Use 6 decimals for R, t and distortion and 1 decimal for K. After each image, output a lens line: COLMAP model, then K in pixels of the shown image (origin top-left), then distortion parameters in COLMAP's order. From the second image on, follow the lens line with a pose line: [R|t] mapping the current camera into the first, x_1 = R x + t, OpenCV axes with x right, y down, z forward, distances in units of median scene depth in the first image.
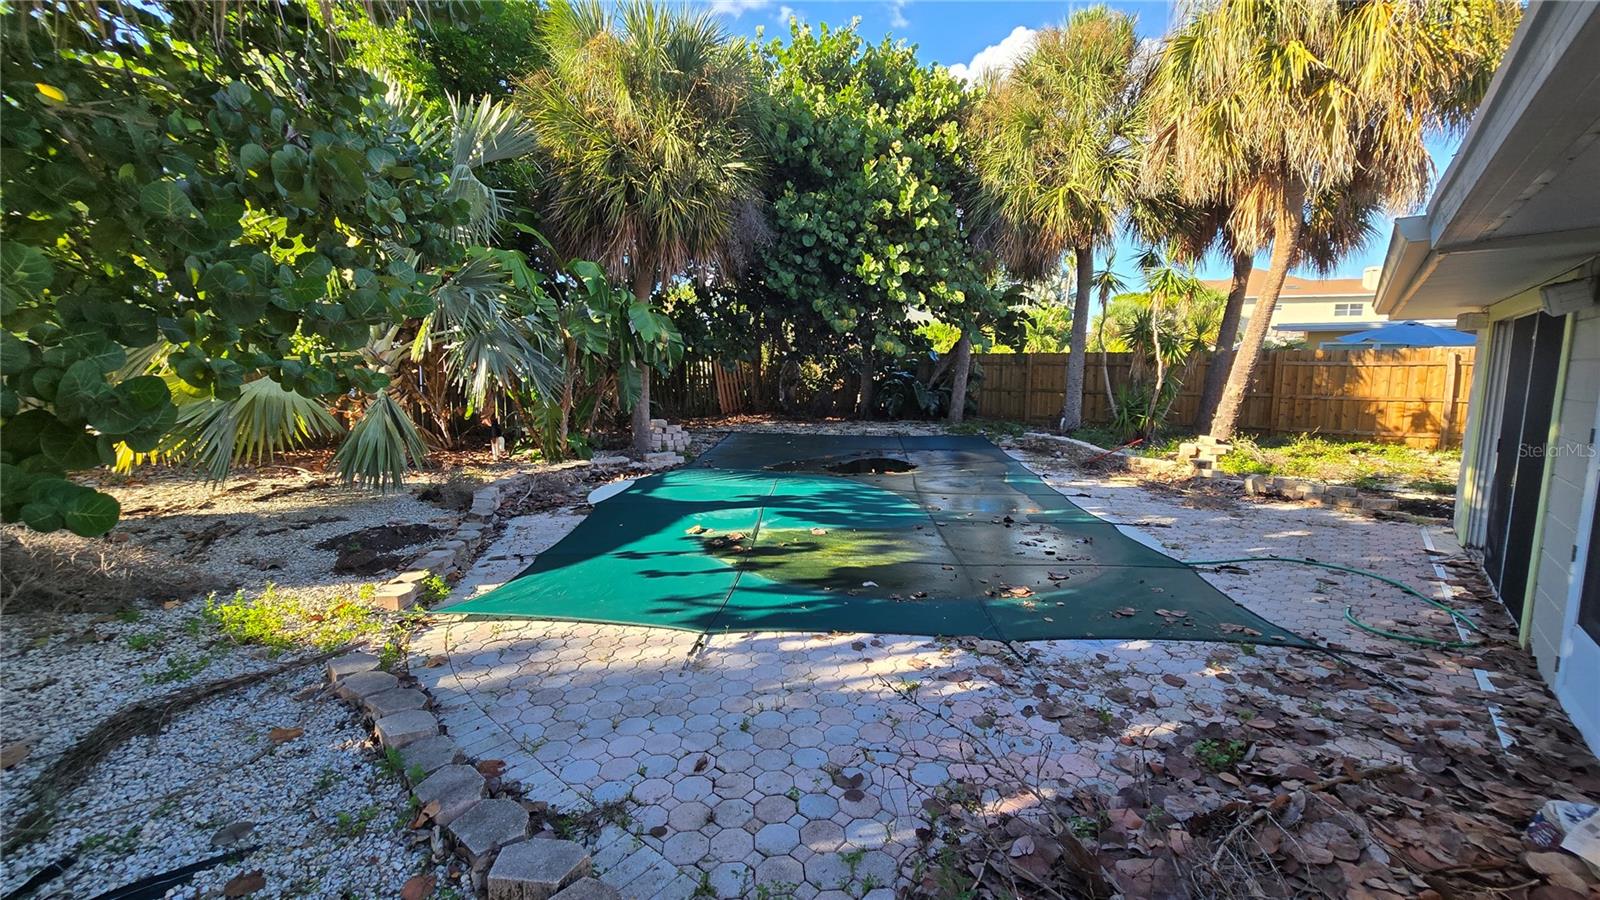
lens RADIAL K [[646.5, 0, 809.5], [0, 646.5, 447.3], [0, 0, 1]] dist [-0.001847, -0.000134]
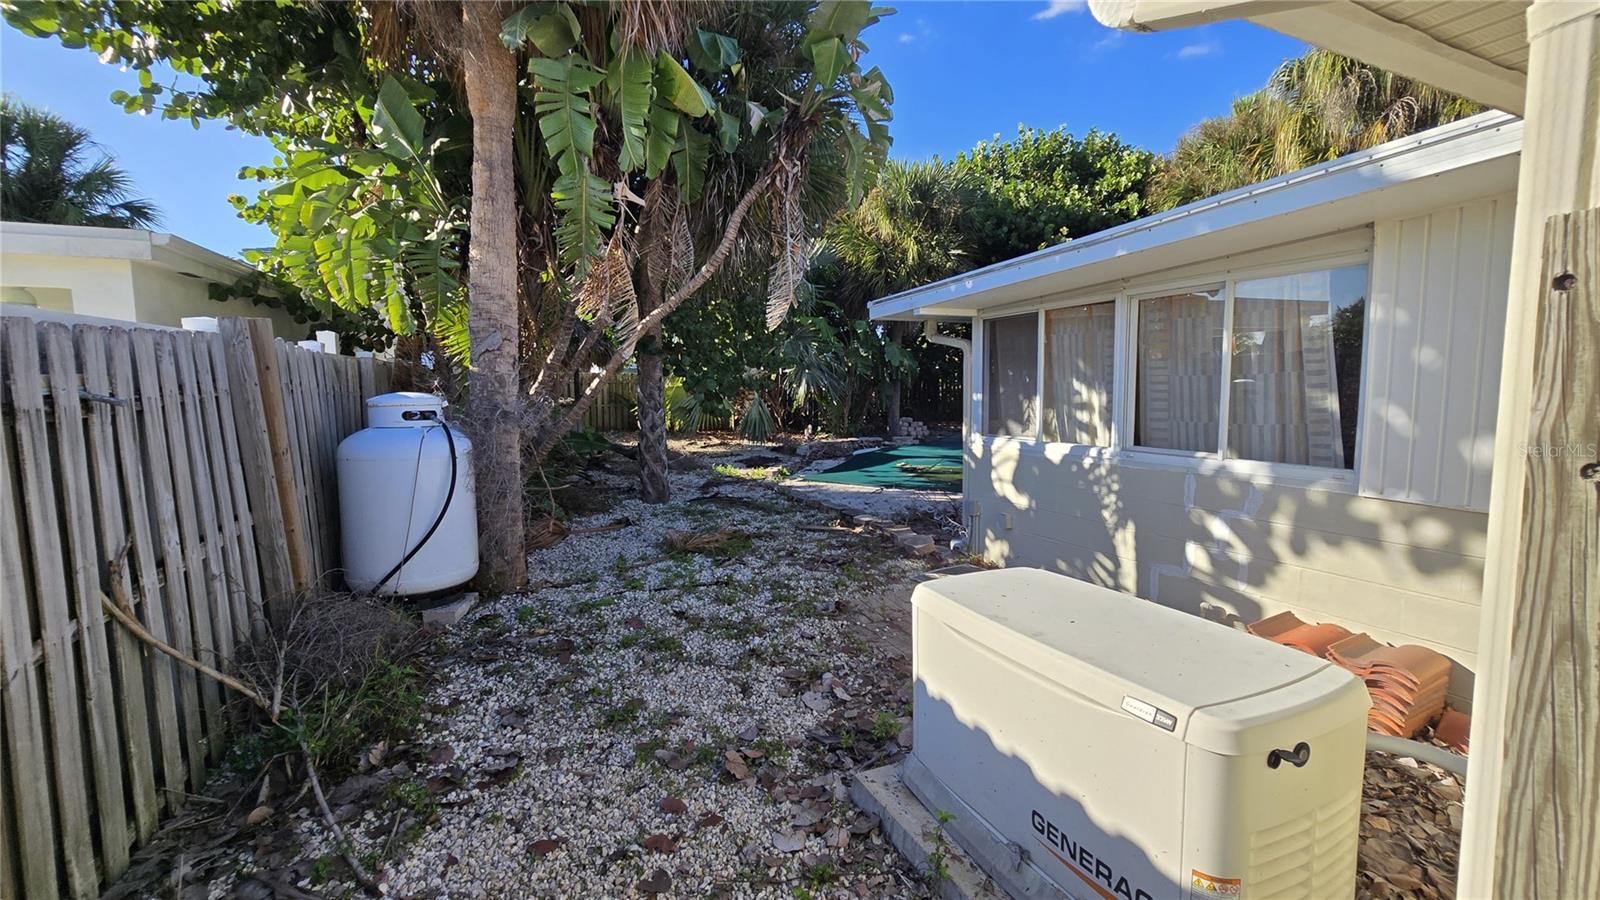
lens RADIAL K [[646.5, 0, 809.5], [0, 646.5, 447.3], [0, 0, 1]] dist [-0.001847, -0.000134]
pose [[0.904338, 0.034462, -0.425423, 0.268470], [-0.047607, 0.998660, -0.020301, 0.087888], [0.424154, 0.038612, 0.904767, -0.586032]]
